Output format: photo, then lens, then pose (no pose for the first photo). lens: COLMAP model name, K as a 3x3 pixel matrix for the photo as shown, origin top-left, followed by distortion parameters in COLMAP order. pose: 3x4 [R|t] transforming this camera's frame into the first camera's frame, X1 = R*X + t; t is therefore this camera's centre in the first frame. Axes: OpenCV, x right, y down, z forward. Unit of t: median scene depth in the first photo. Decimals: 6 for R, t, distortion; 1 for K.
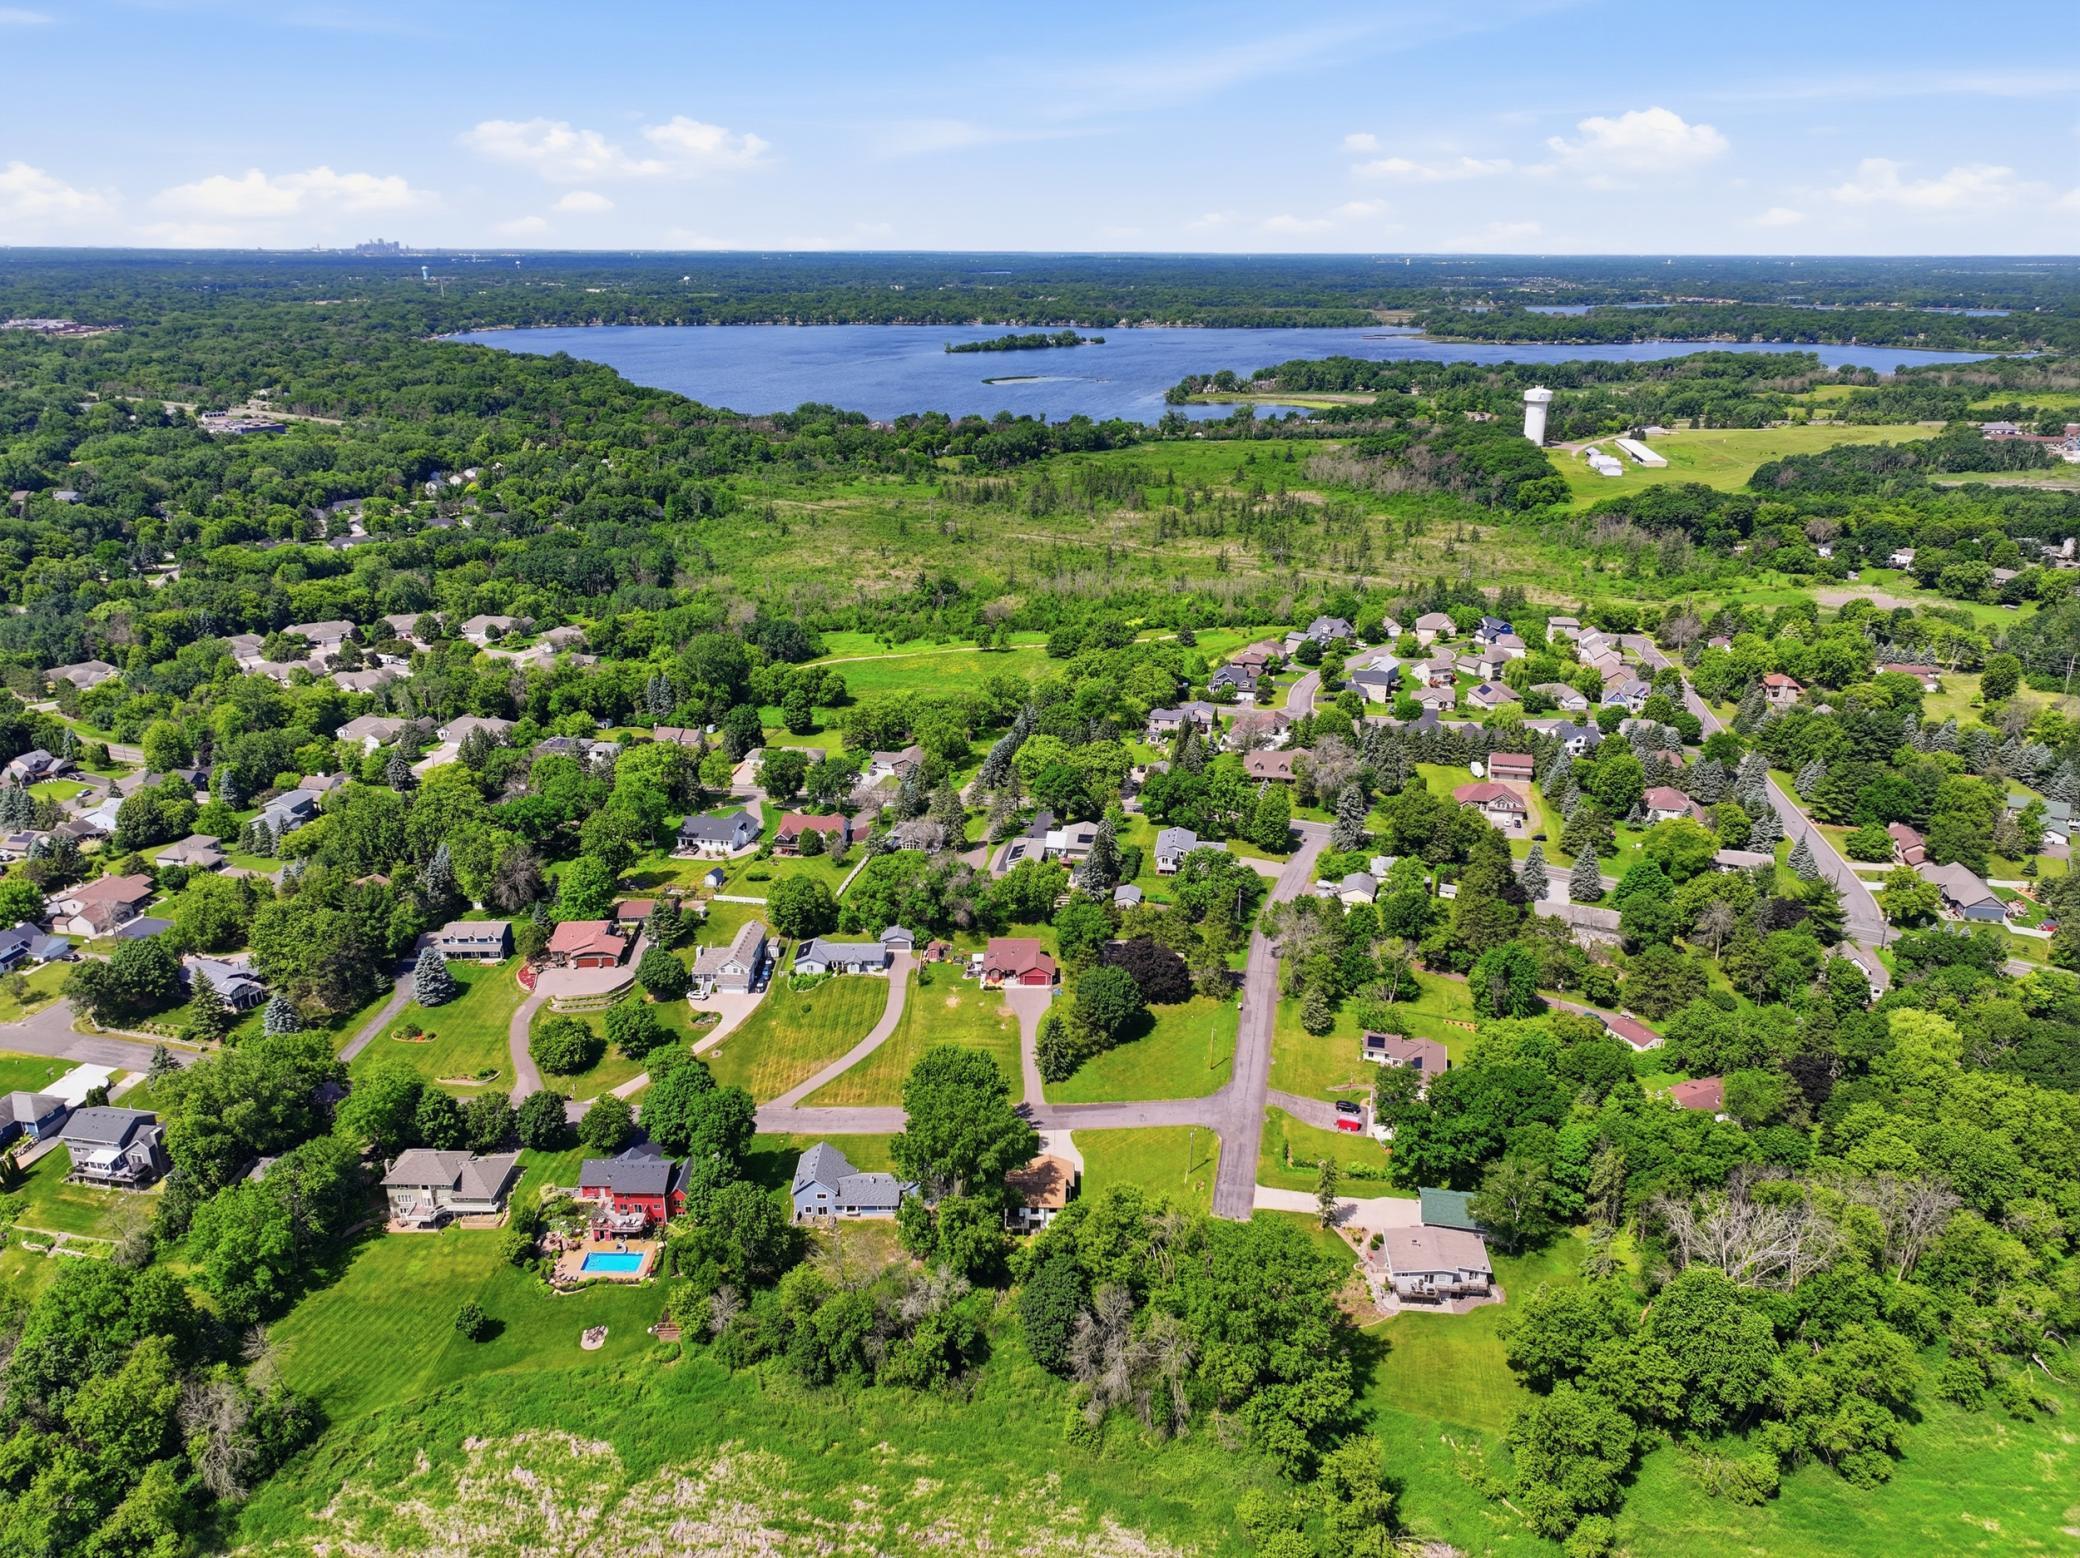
lens RADIAL K [[1471.9, 0, 1042.5], [0, 1471.9, 765.6], [0, 0, 1]] dist [0.005256, -0.000408]
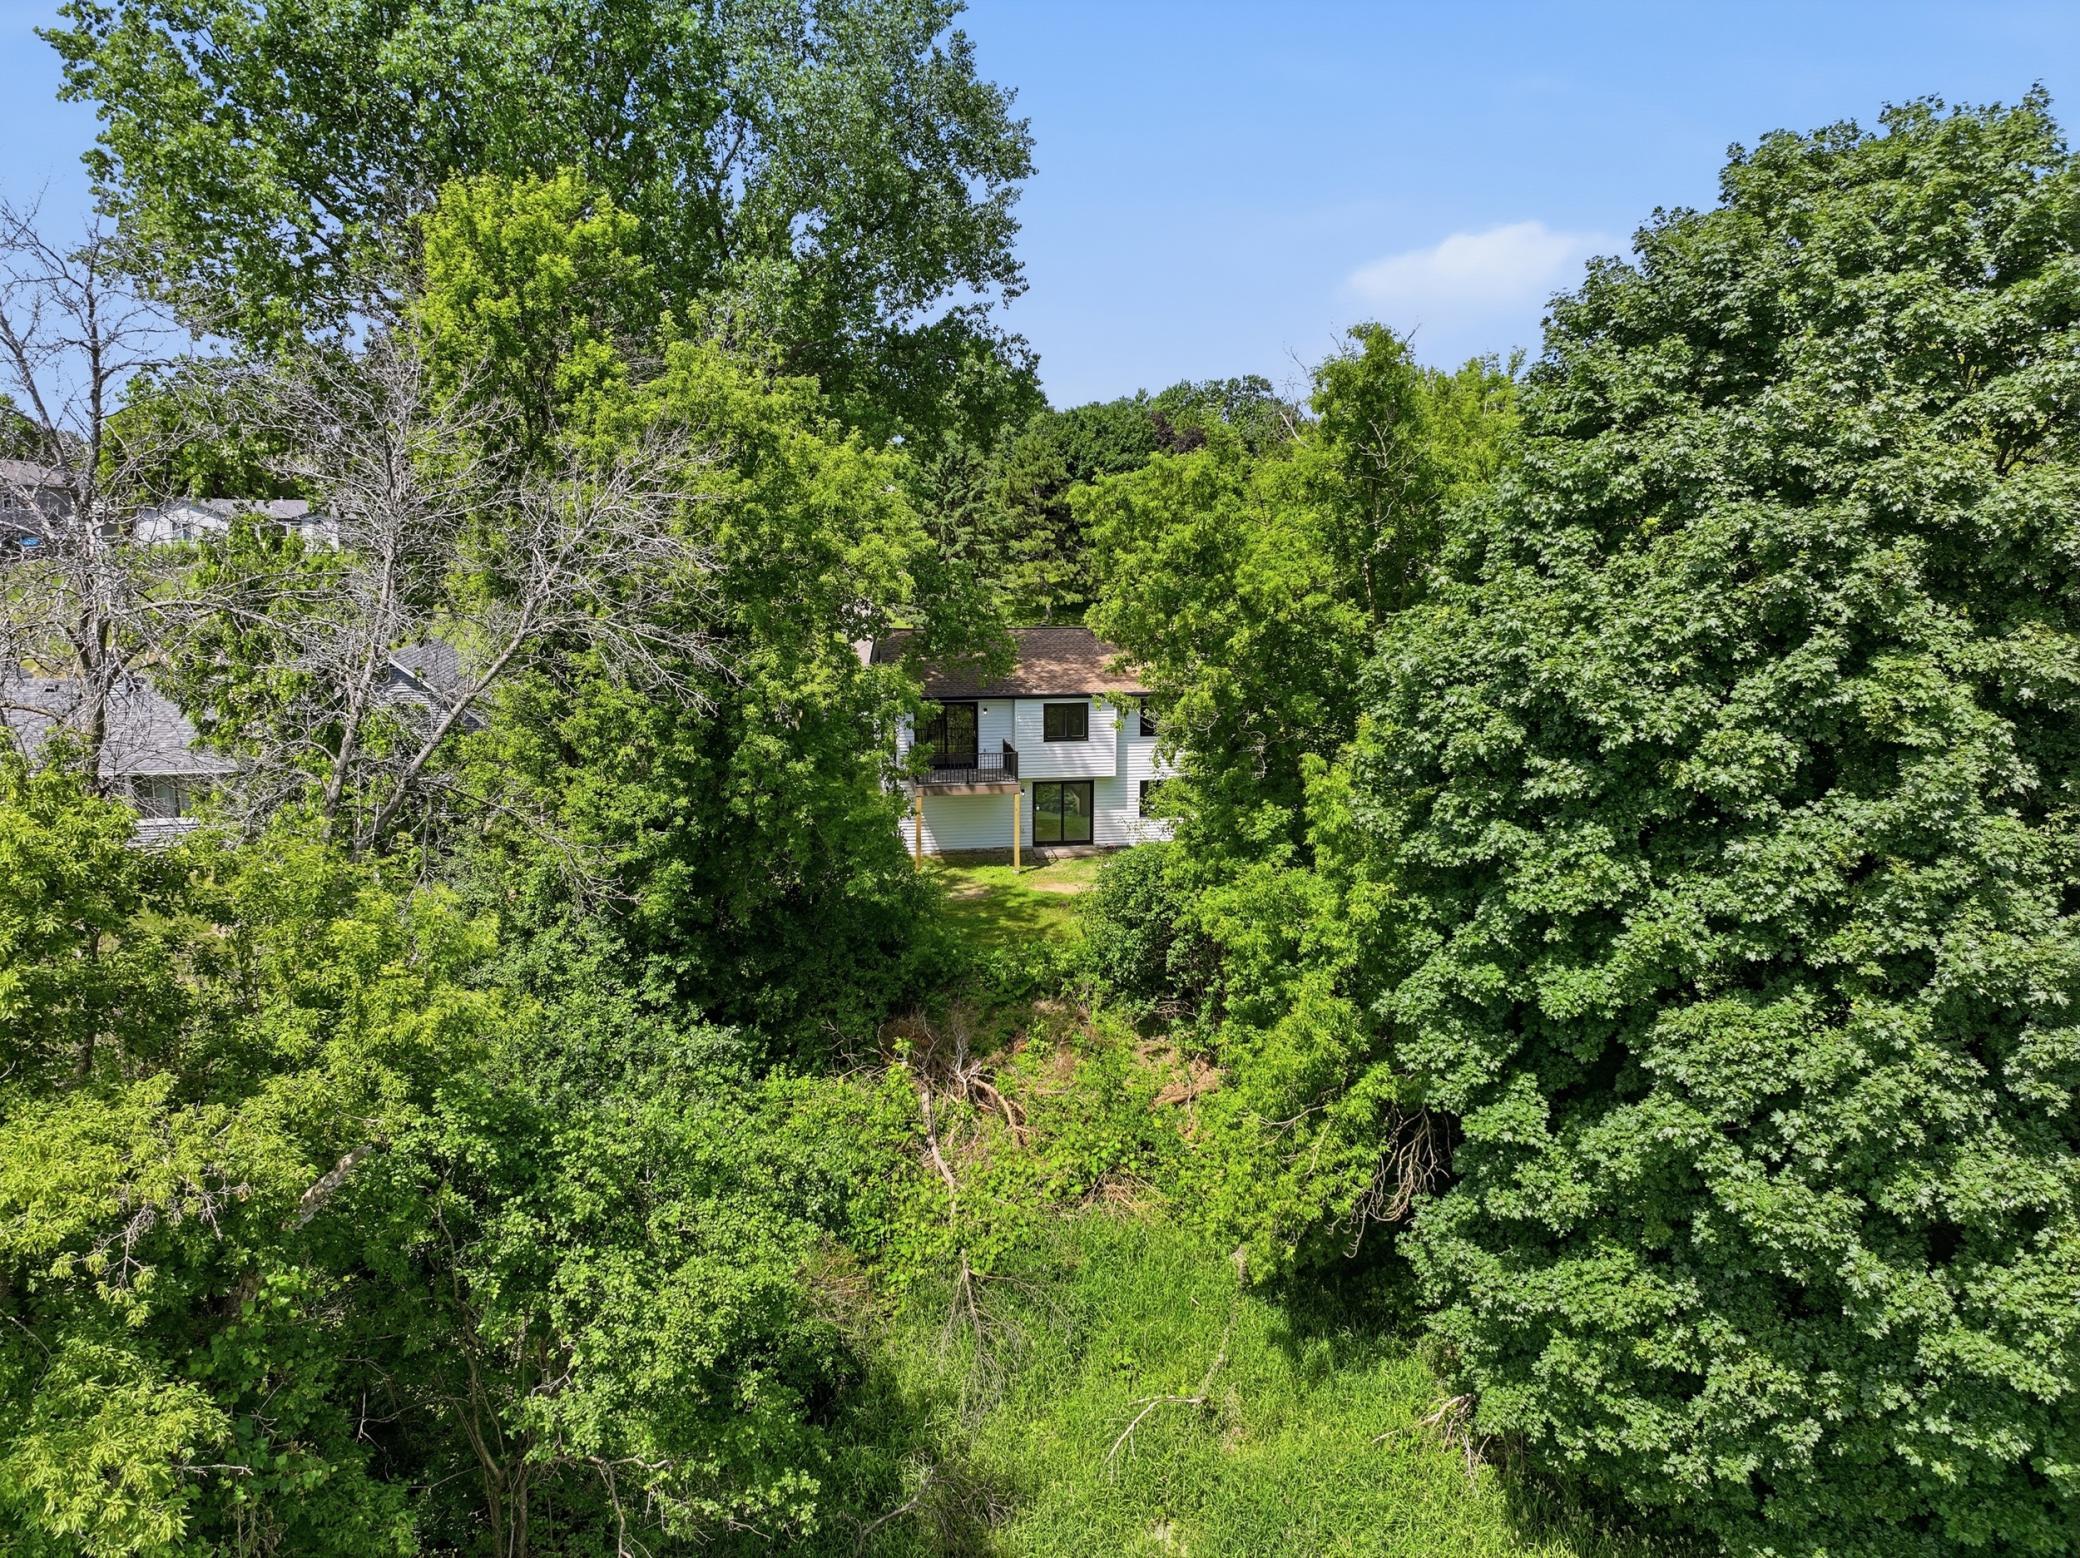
lens RADIAL K [[1471.9, 0, 1042.5], [0, 1471.9, 765.6], [0, 0, 1]] dist [0.005256, -0.000408]
pose [[0.978808, -0.034167, 0.201912, -0.035083], [0.070109, 0.982309, -0.173647, 0.268721], [-0.192407, 0.184123, 0.963887, 0.659307]]
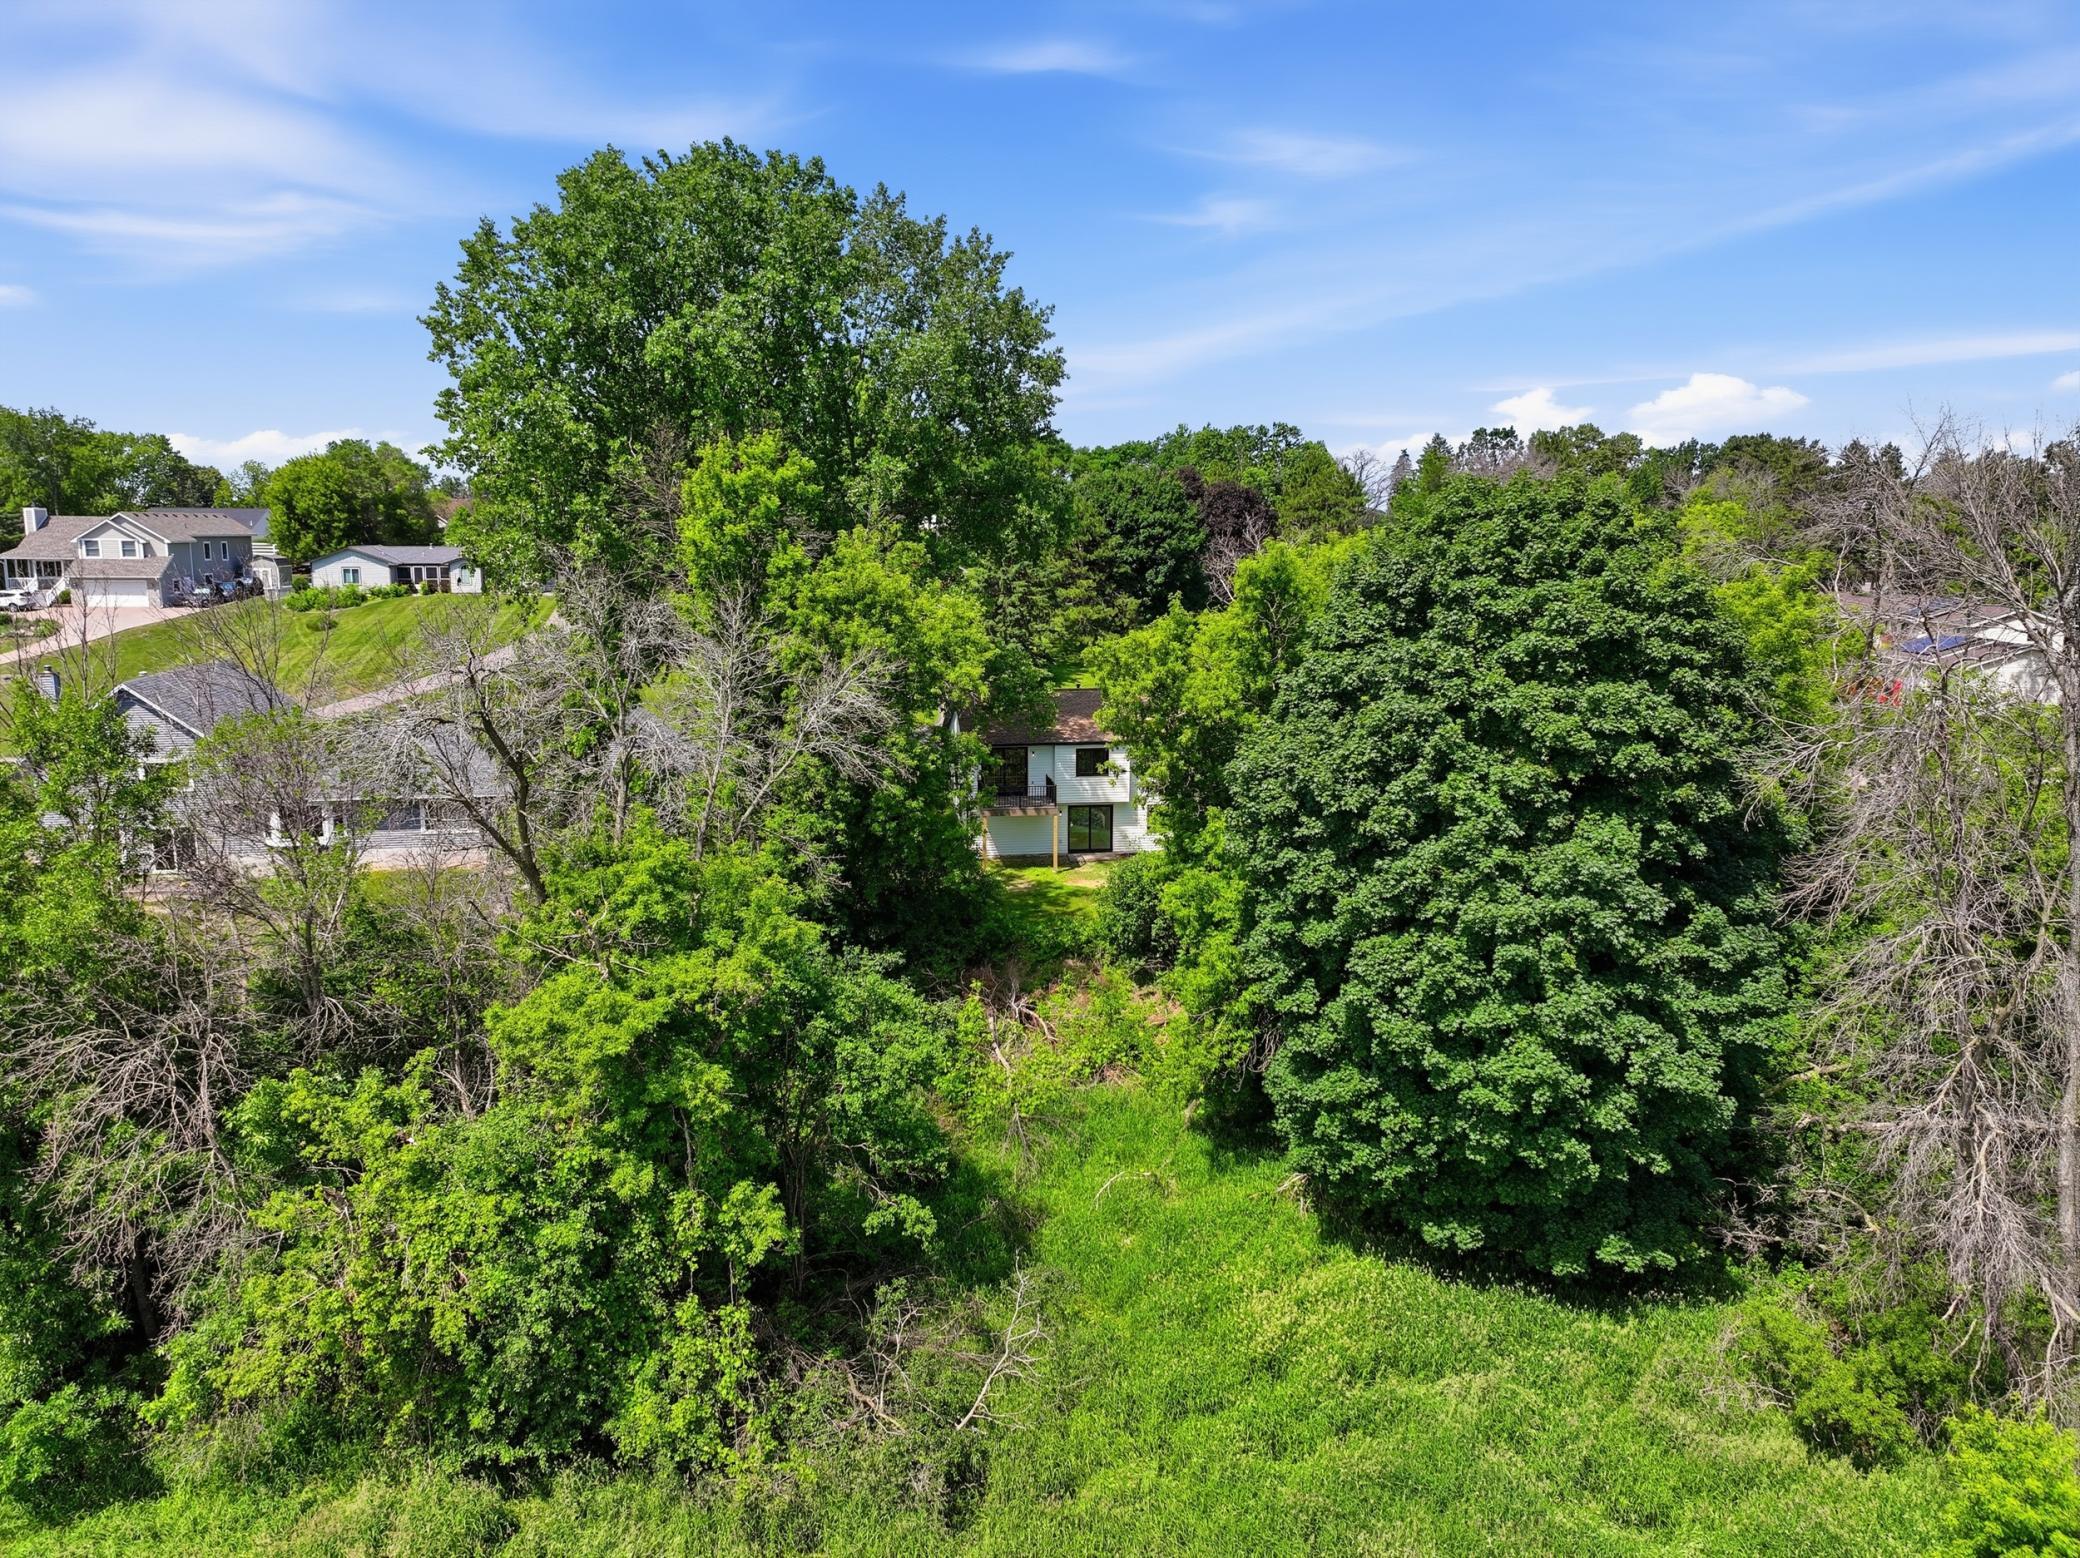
lens RADIAL K [[1471.9, 0, 1042.5], [0, 1471.9, 765.6], [0, 0, 1]] dist [0.005256, -0.000408]
pose [[0.985652, -0.028973, 0.166283, -0.042712], [0.058557, 0.982667, -0.175885, 0.274211], [-0.158305, 0.183099, 0.970265, 0.608409]]
